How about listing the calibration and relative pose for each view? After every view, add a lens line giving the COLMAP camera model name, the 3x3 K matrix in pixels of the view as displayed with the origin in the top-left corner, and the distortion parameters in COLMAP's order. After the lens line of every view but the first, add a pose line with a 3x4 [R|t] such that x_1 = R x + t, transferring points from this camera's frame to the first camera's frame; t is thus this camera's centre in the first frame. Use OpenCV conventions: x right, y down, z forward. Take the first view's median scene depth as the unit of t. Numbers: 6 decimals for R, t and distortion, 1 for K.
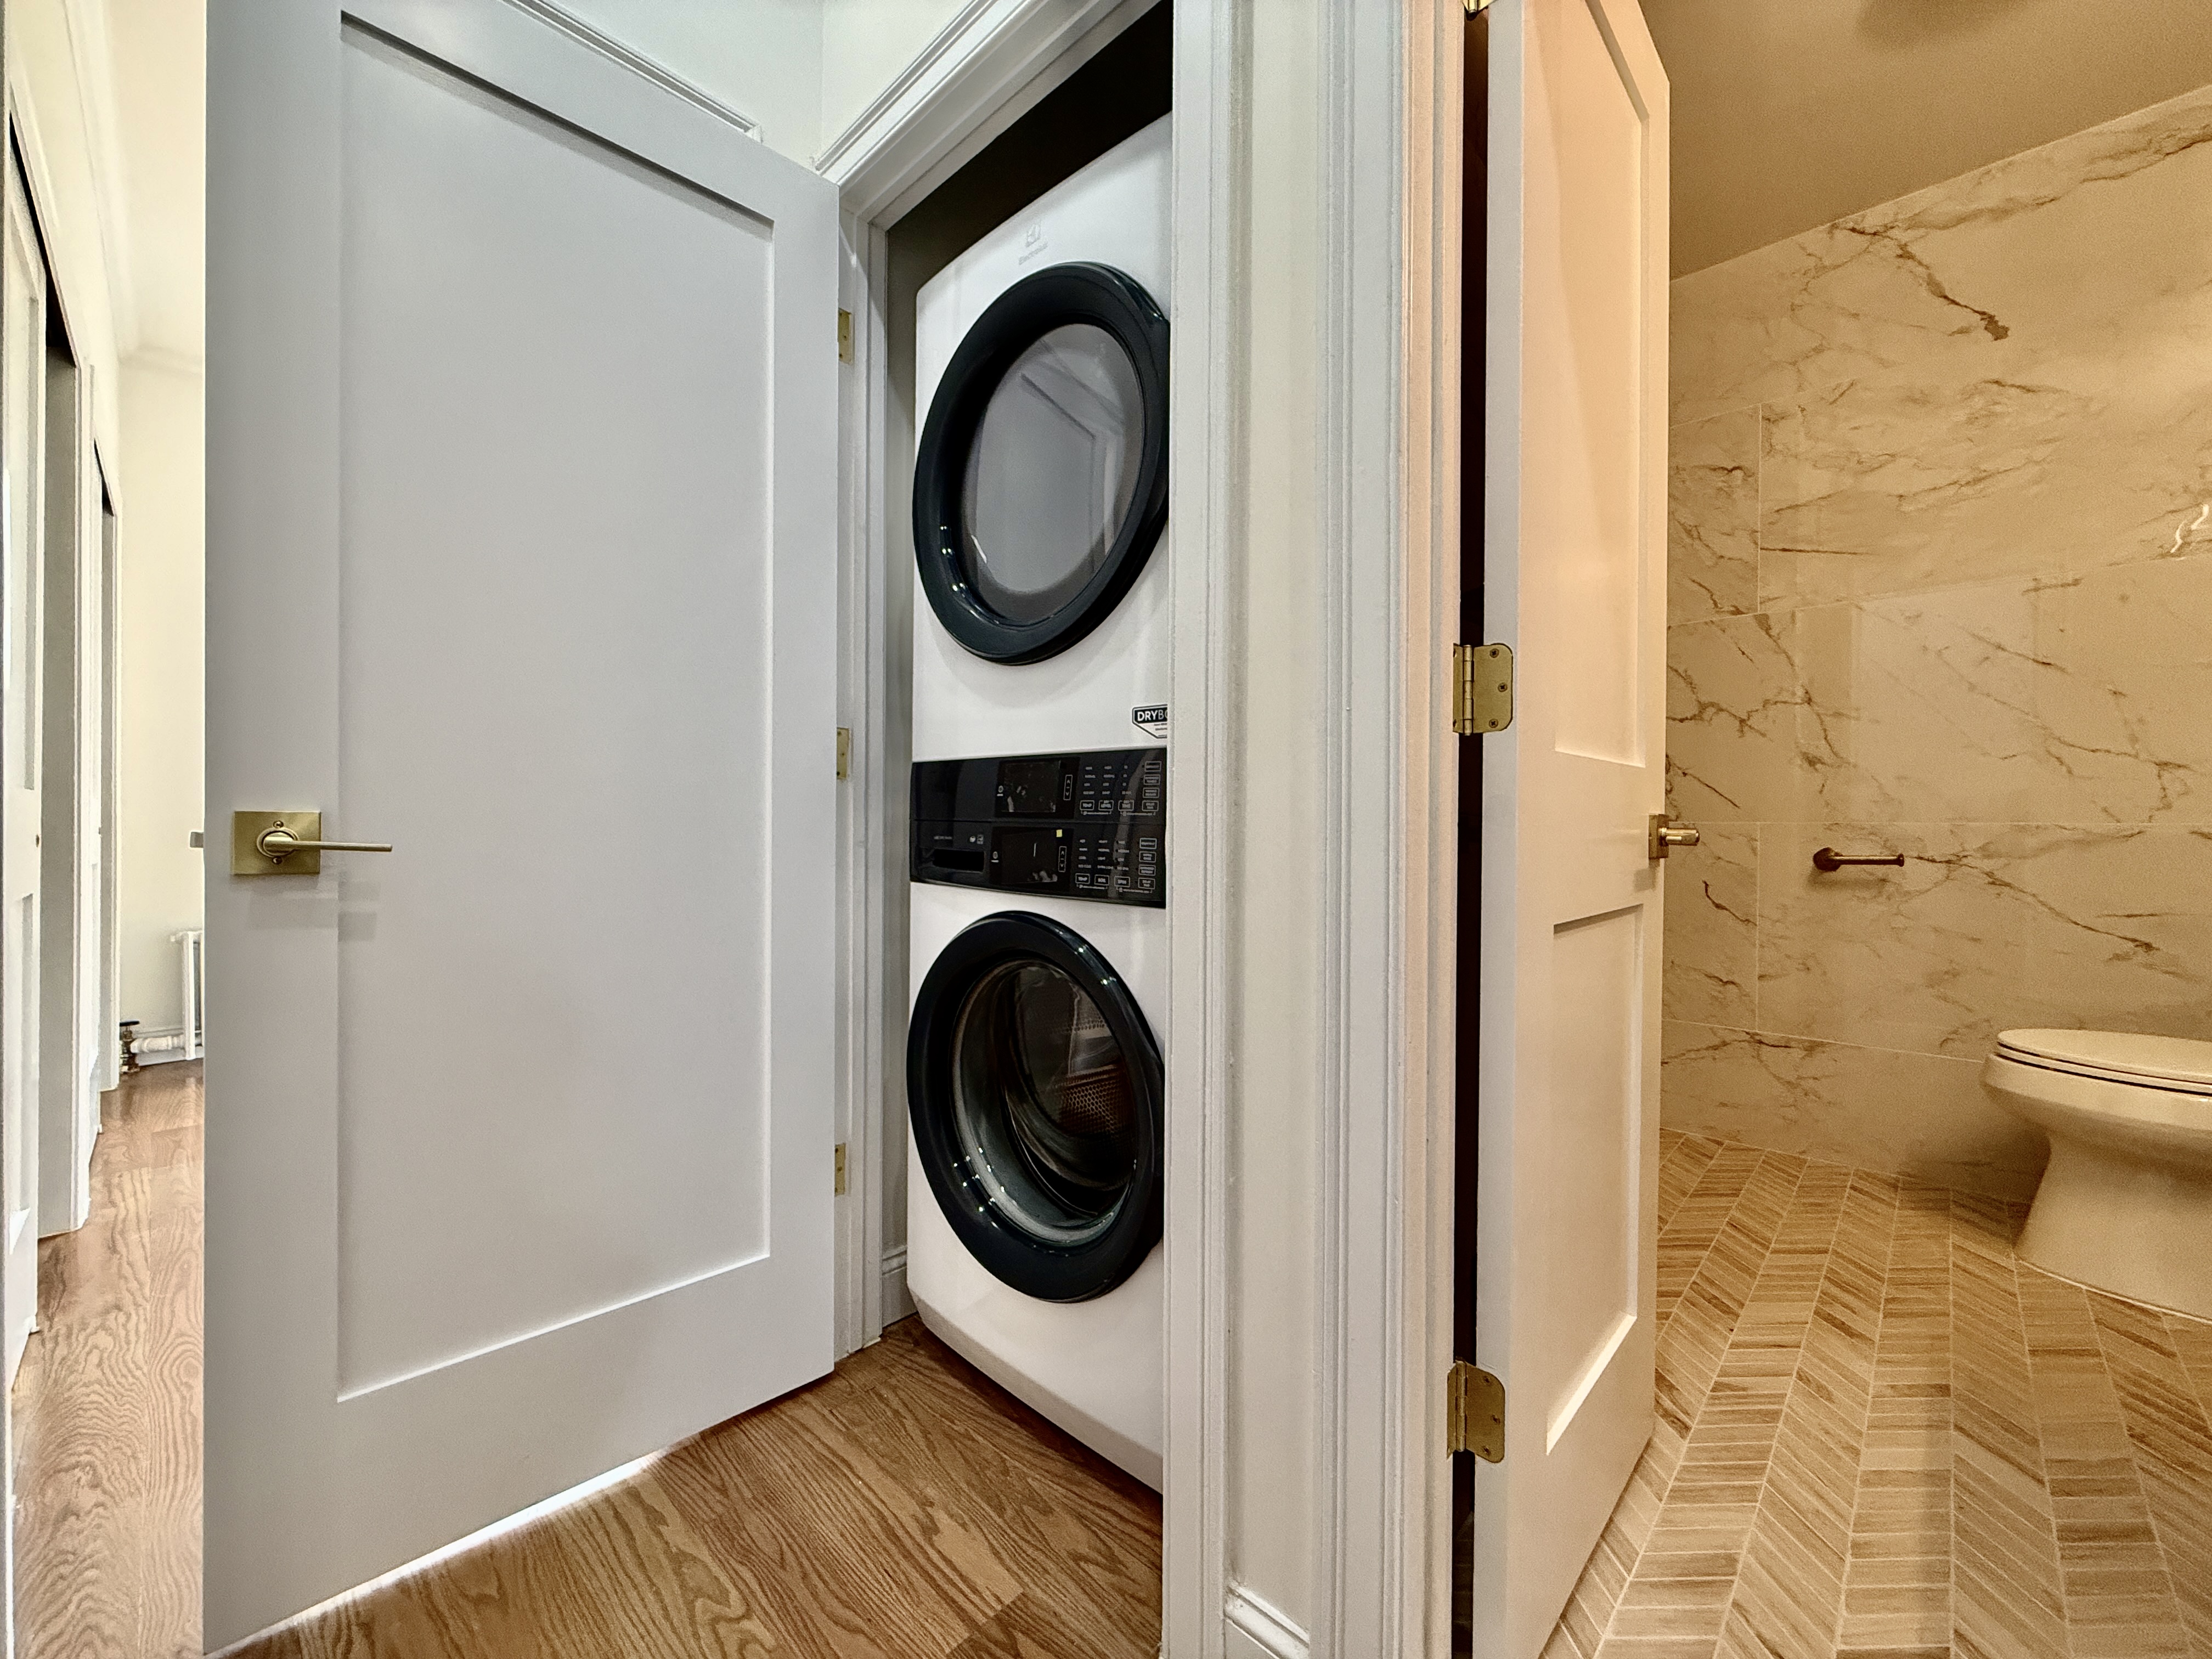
lens RADIAL K [[878.8, 0, 1094.7], [0, 878.8, 828.3], [0, 0, 1]] dist [-0.002314, 0.000438]
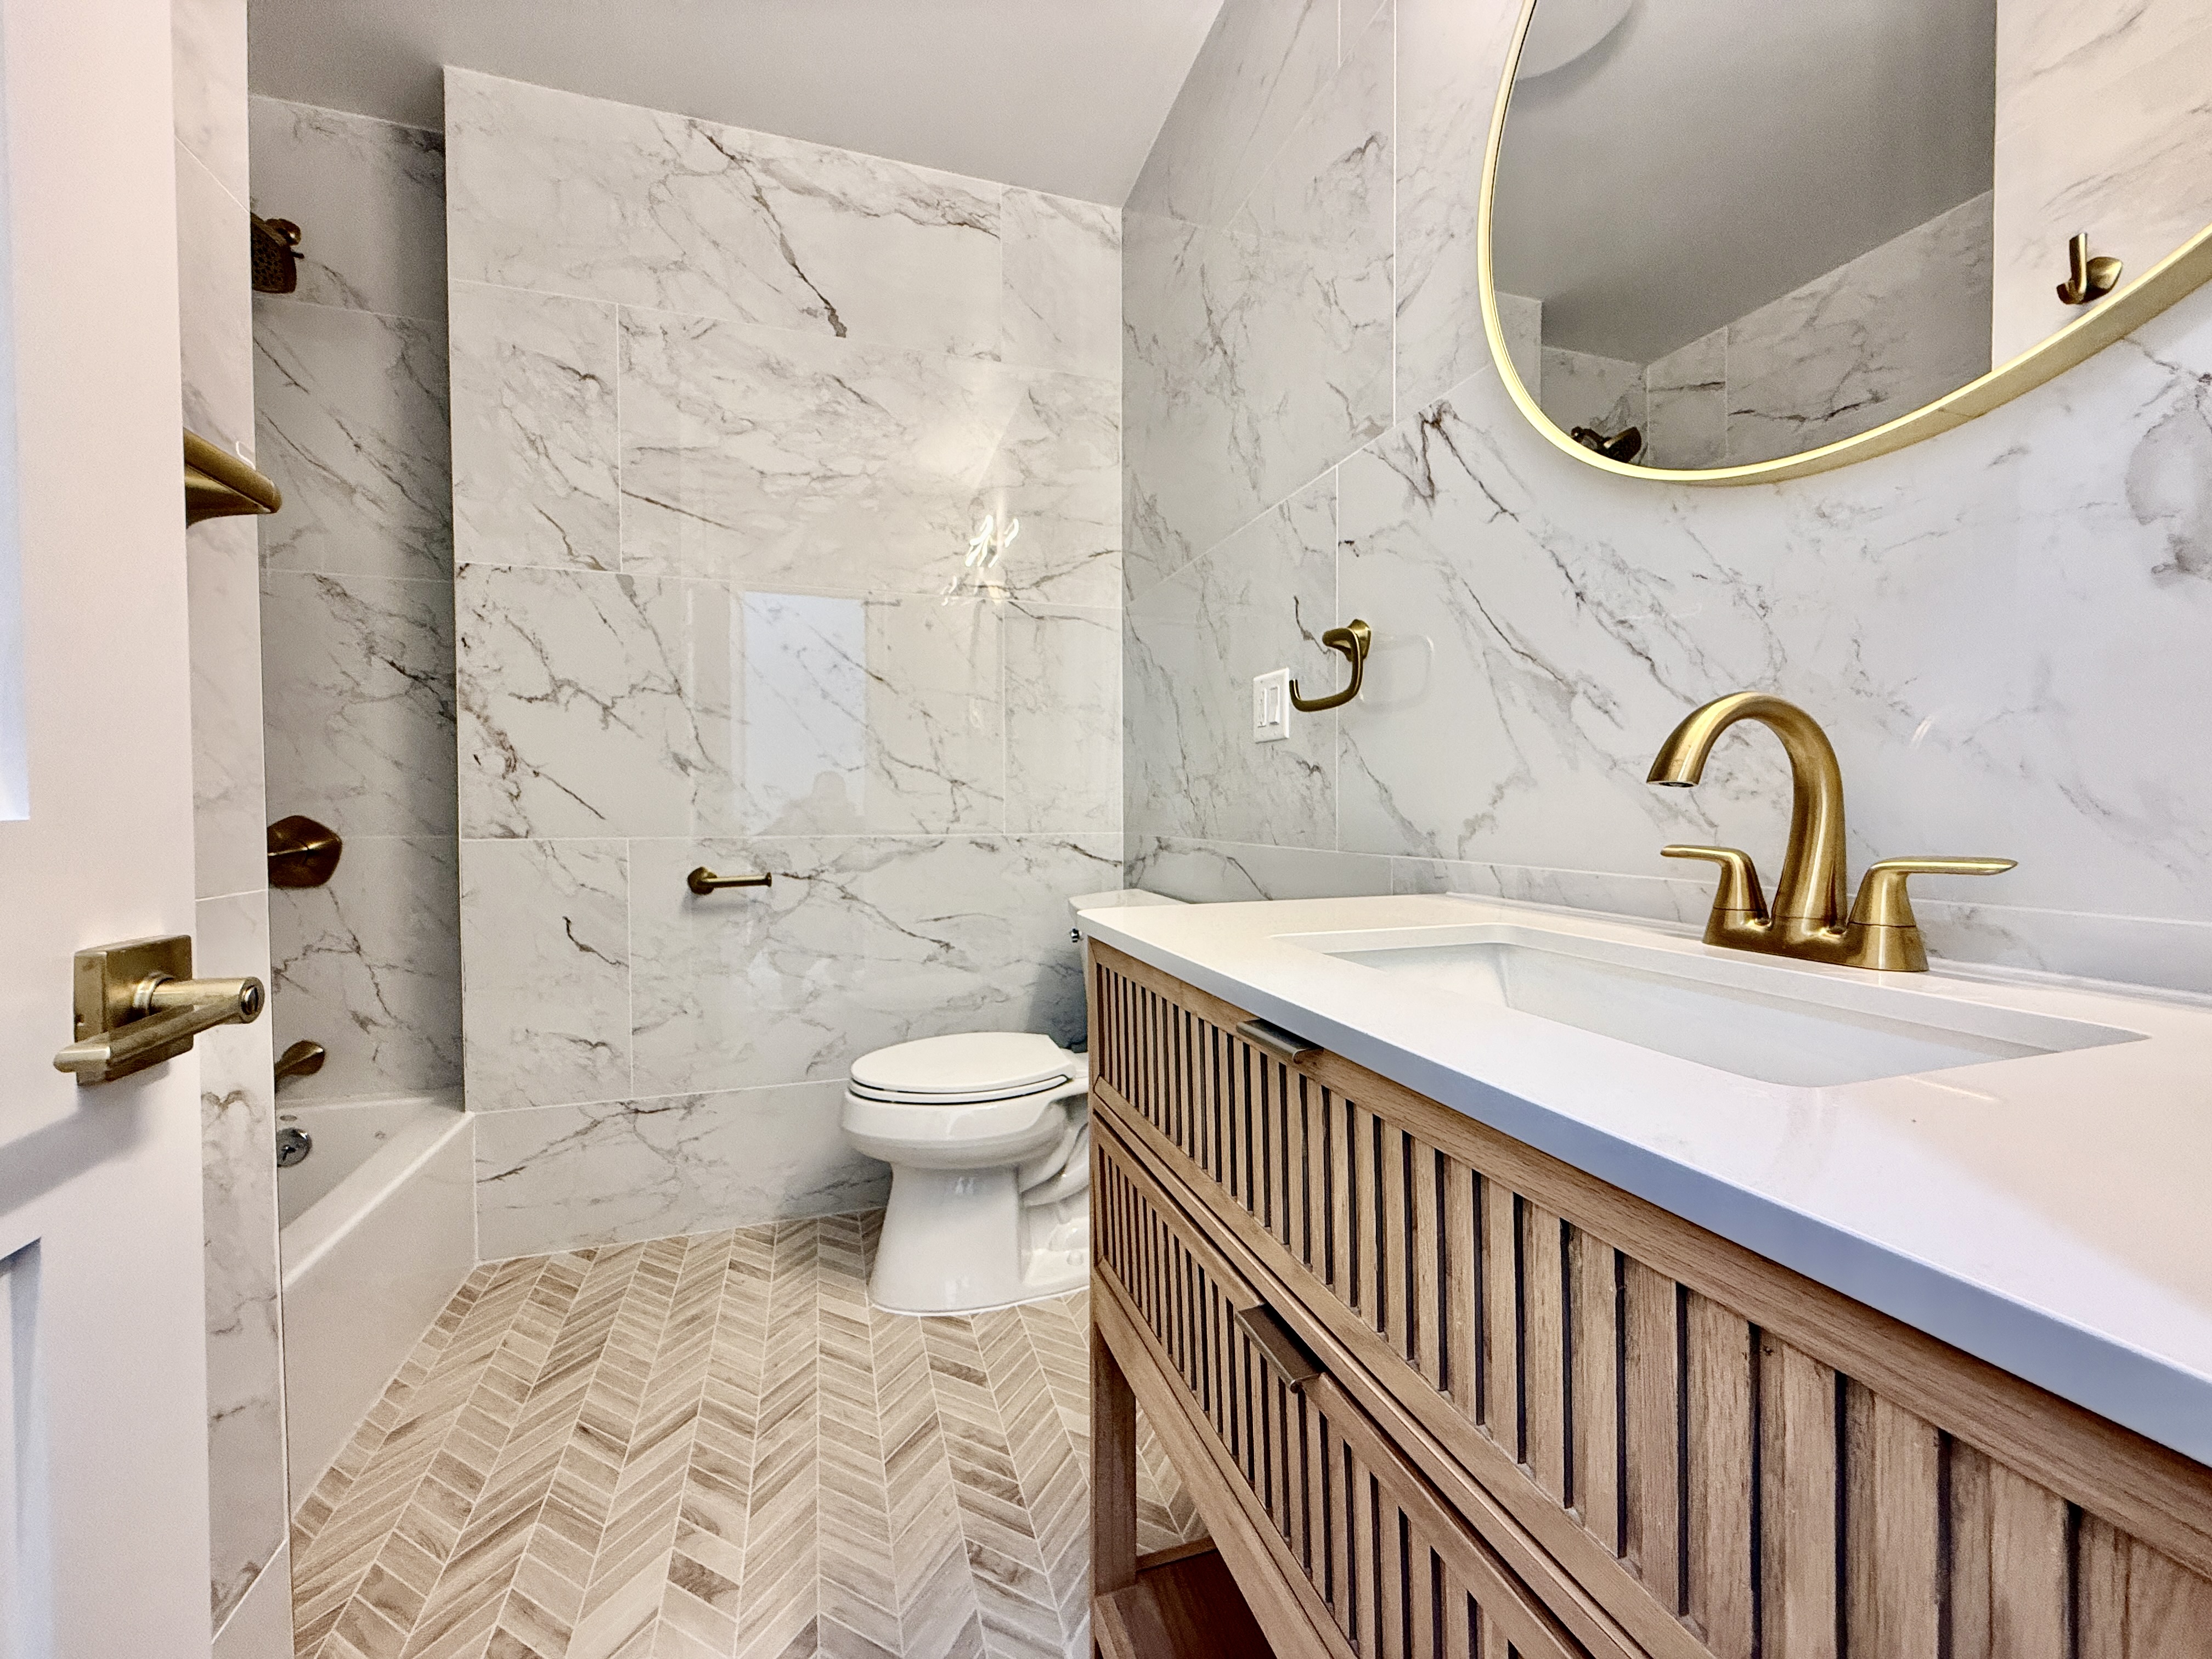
lens RADIAL K [[878.8, 0, 1104.3], [0, 878.8, 830.0], [0, 0, 1]] dist [-0.002314, 0.000438]
pose [[0.465063, -0.028870, 0.884807, 0.284187], [0.009196, 0.999572, 0.027781, -0.036106], [-0.885230, -0.004784, 0.465129, 0.278116]]
